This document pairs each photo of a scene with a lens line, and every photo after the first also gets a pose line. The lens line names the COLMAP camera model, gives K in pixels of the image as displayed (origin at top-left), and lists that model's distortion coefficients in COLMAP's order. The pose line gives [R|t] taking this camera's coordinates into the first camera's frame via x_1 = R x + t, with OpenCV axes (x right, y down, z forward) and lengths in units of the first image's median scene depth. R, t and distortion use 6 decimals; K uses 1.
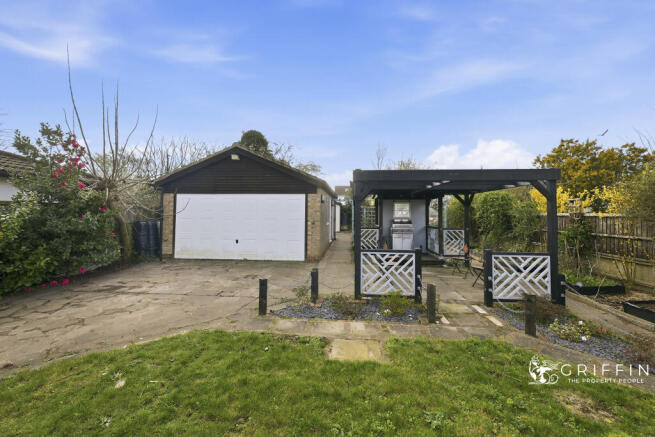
lens RADIAL K [[282.3, 0, 327.4], [0, 282.3, 214.9], [0, 0, 1]] dist [0.002555, 0.000188]
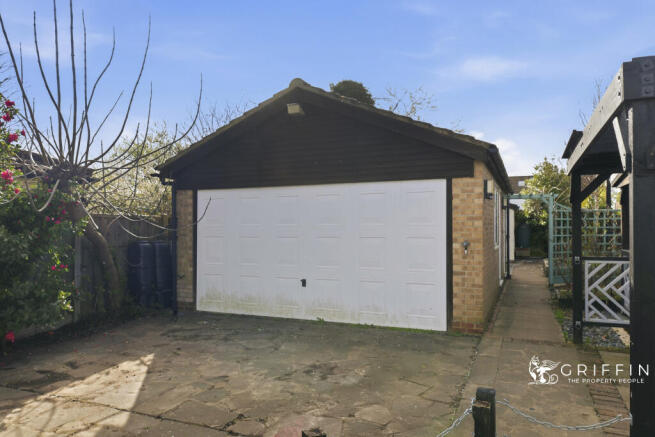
lens RADIAL K [[448.7, 0, 326.2], [0, 448.7, 219.1], [0, 0, 1]] dist [0.008716, 0.000102]
pose [[0.943511, -0.018372, -0.330831, -0.024059], [0.010070, 0.999590, -0.026790, 0.004613], [0.331188, 0.021945, 0.943310, 0.277560]]
